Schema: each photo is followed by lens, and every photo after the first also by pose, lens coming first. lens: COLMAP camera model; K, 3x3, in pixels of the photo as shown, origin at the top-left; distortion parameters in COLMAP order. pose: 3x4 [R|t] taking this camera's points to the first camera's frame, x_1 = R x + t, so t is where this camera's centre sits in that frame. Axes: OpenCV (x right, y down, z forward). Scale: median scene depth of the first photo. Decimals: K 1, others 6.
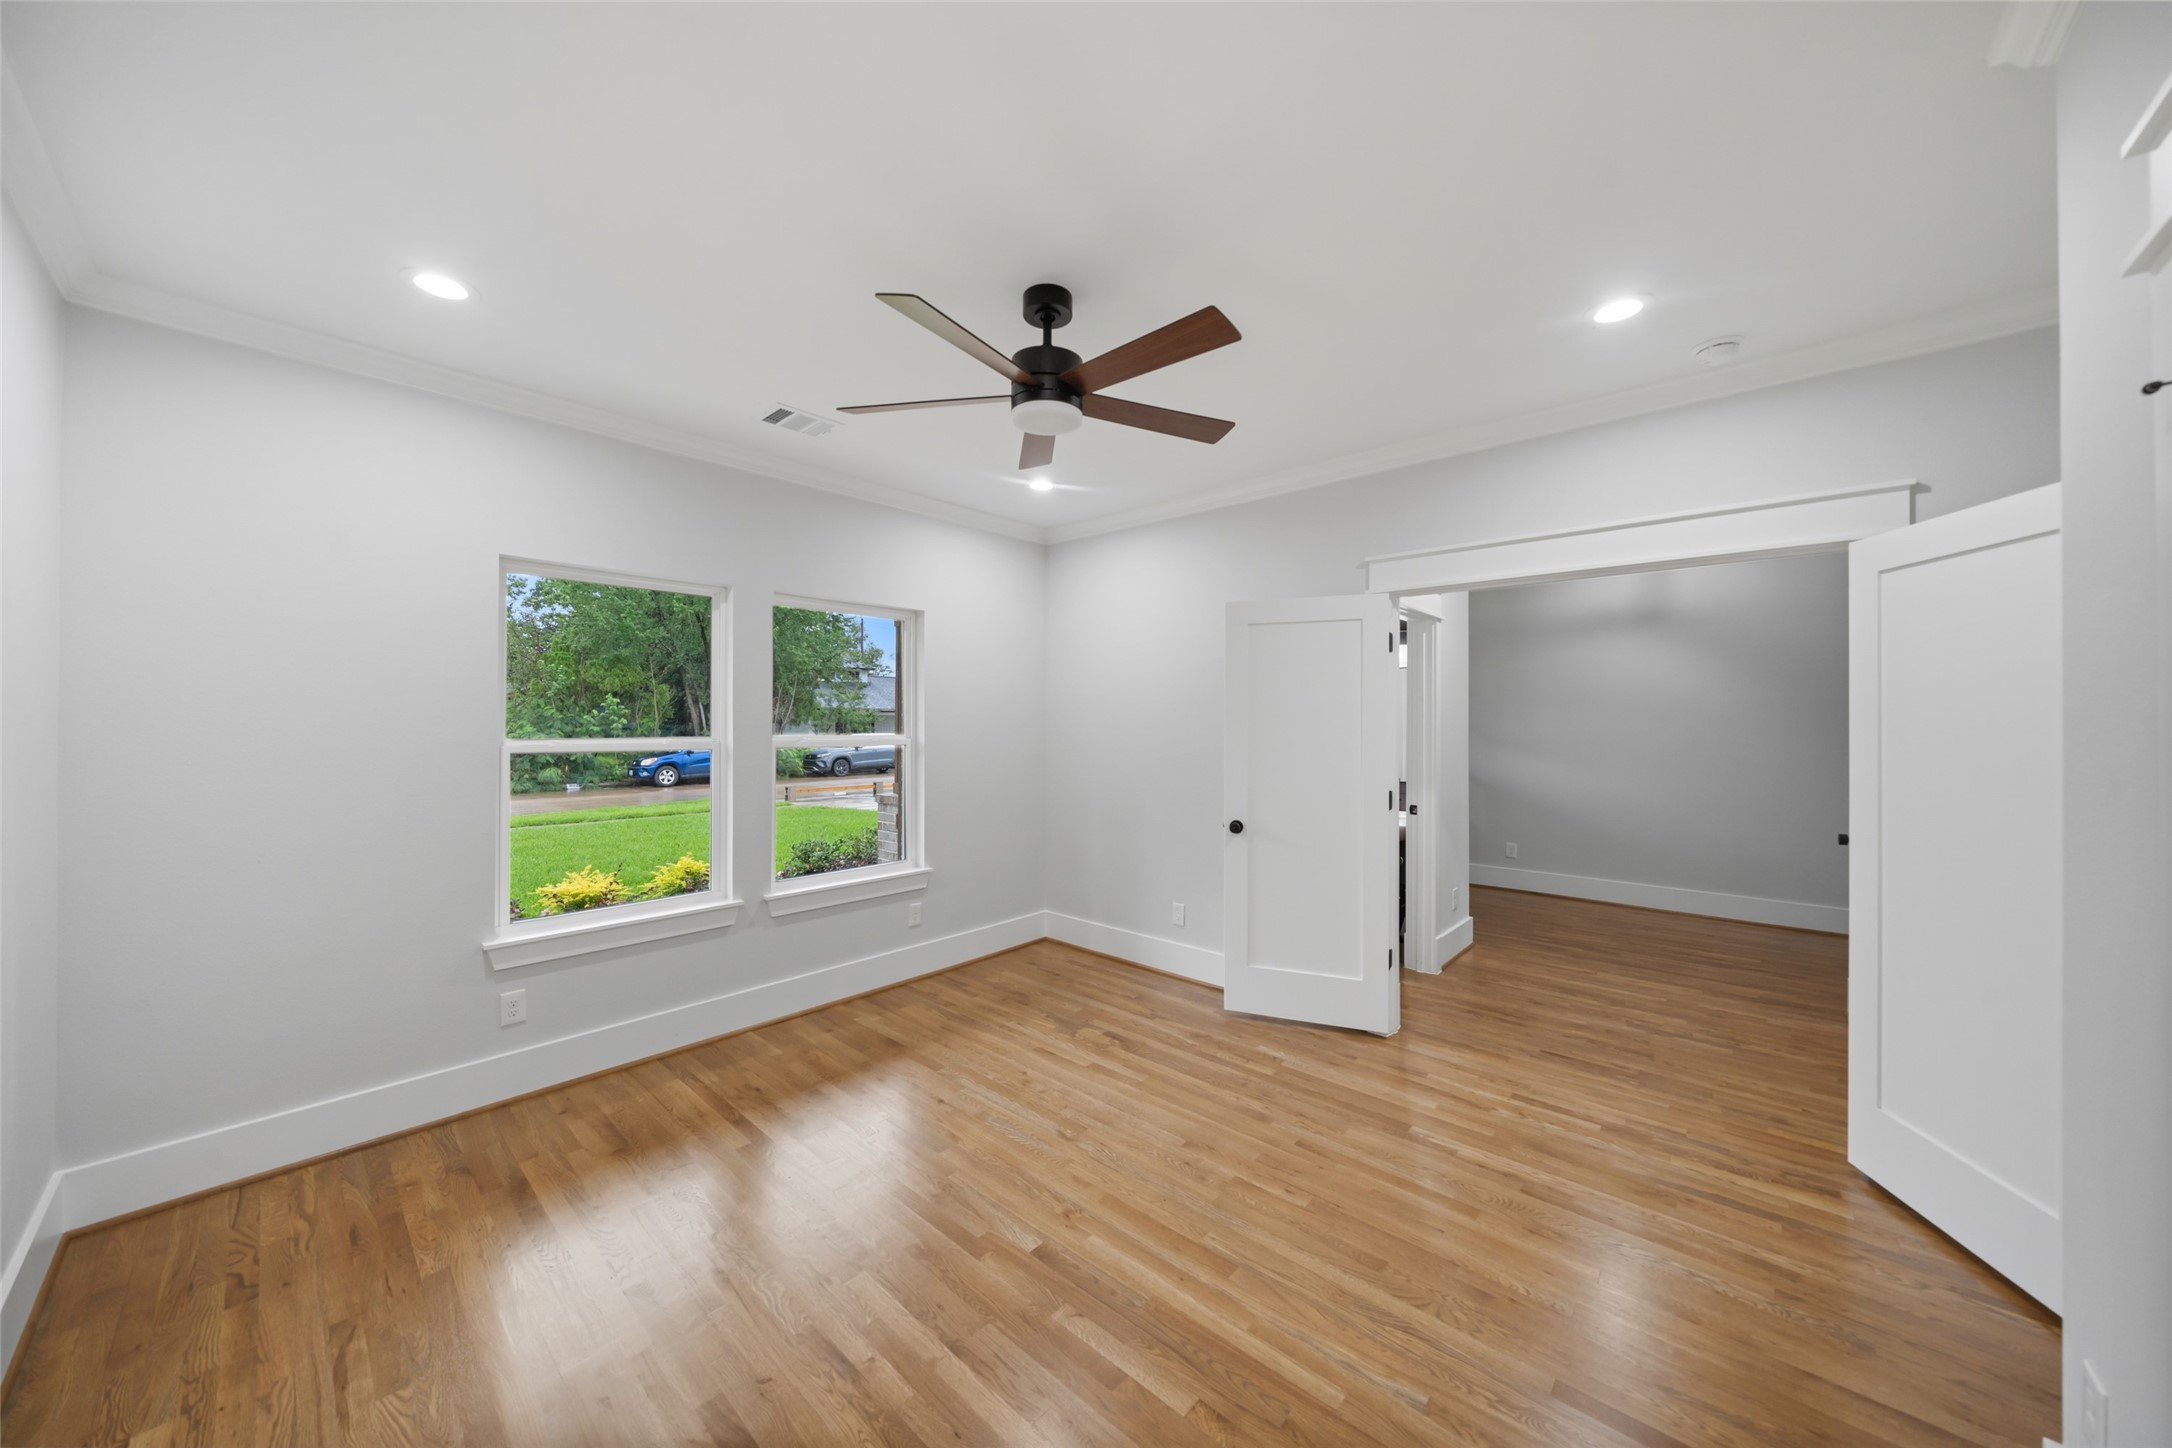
lens RADIAL K [[752.1, 0, 1095.1], [0, 752.1, 715.4], [0, 0, 1]] dist [-0.000128, 0.000160]
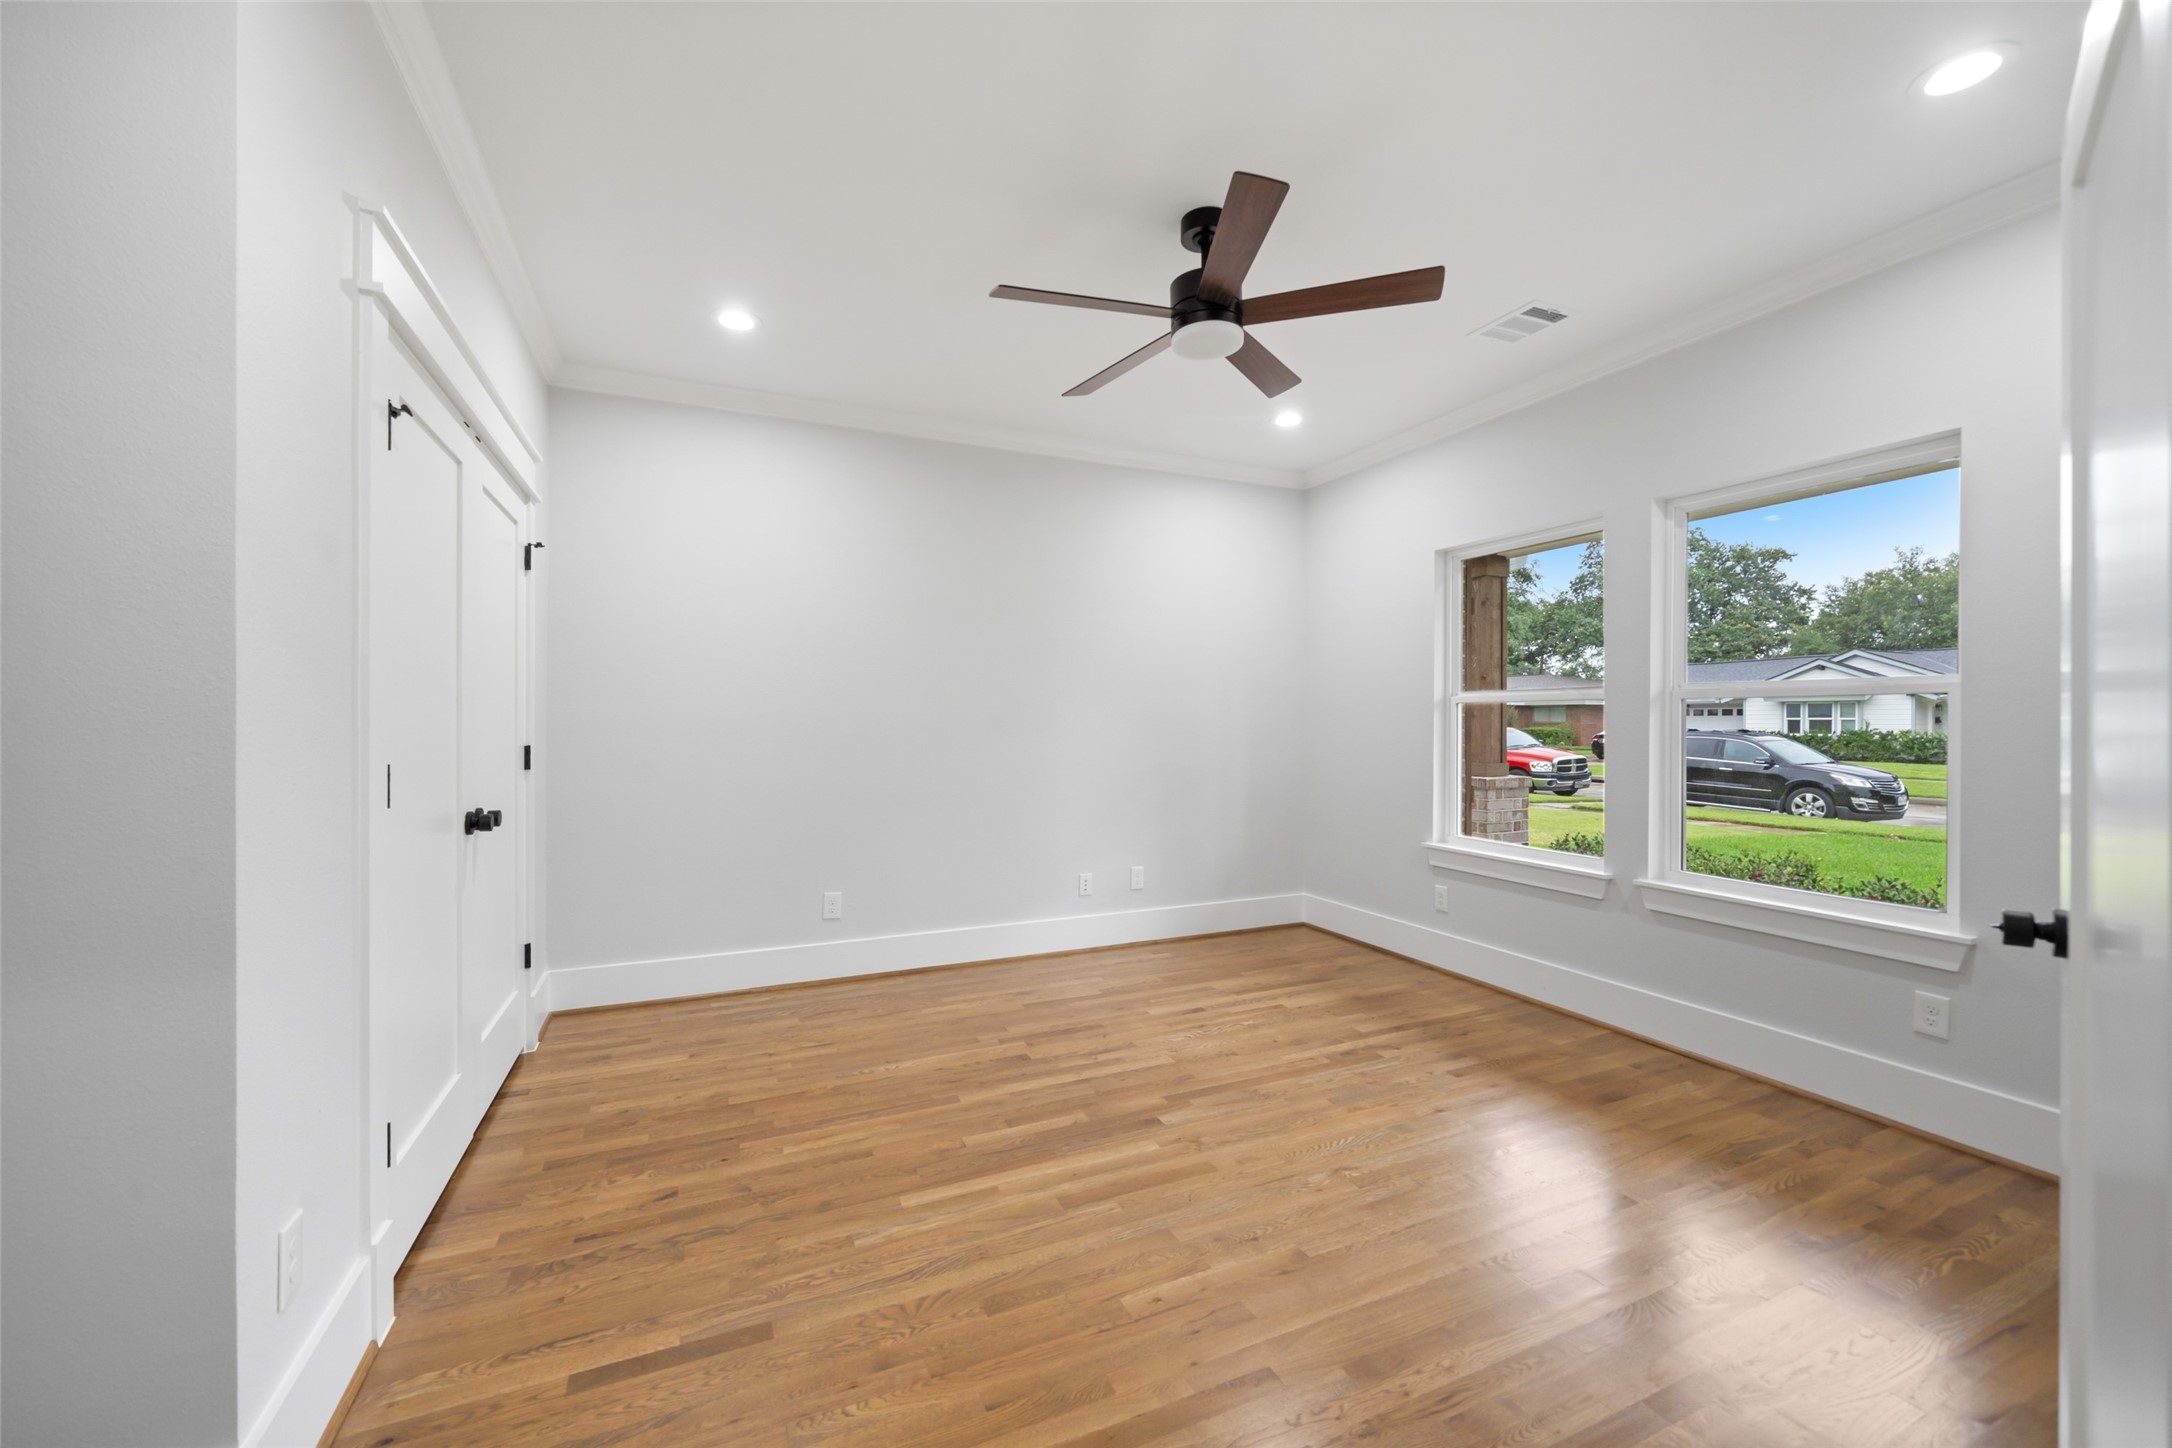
lens RADIAL K [[830.9, 0, 1073.2], [0, 830.9, 724.4], [0, 0, 1]] dist [0.009027, 0.000134]
pose [[-0.418565, -0.002559, -0.908183, 0.951034], [0.001329, 0.999993, -0.003430, 0.106288], [0.908186, -0.002642, -0.418559, 1.210360]]
